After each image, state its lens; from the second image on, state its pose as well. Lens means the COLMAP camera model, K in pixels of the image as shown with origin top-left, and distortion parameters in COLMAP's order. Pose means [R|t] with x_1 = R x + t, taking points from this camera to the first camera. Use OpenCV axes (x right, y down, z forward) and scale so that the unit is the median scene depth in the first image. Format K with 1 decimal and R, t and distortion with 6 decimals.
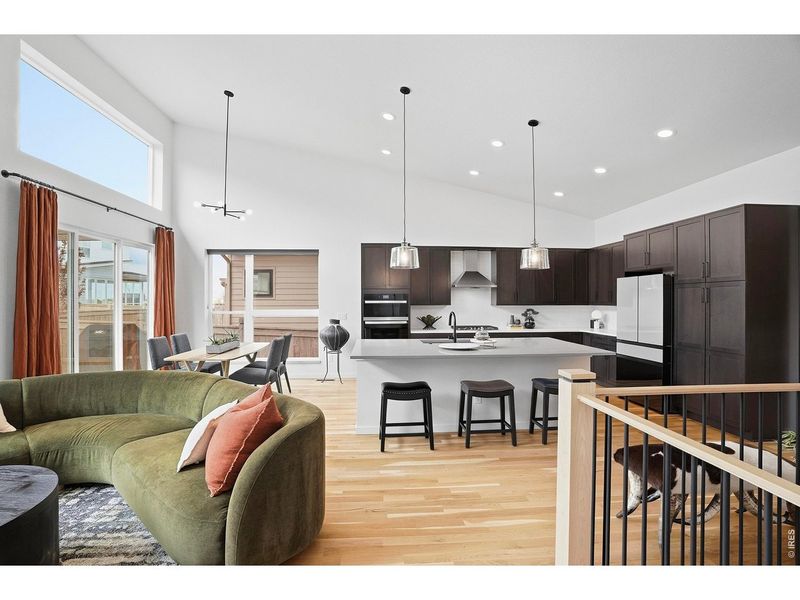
lens RADIAL K [[375.2, 0, 399.1], [0, 375.2, 301.7], [0, 0, 1]] dist [-0.004305, -0.000839]
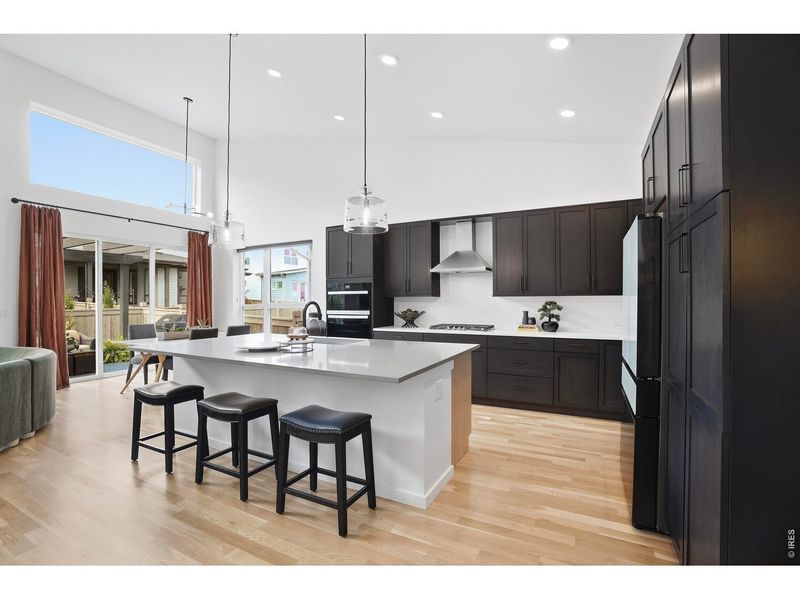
lens RADIAL K [[375.2, 0, 397.4], [0, 375.2, 301.2], [0, 0, 1]] dist [-0.004305, -0.000839]
pose [[0.850942, -0.002405, -0.525254, 0.479140], [0.002866, 0.999996, 0.000065, 0.018999], [0.525252, -0.001561, 0.850945, 0.309528]]
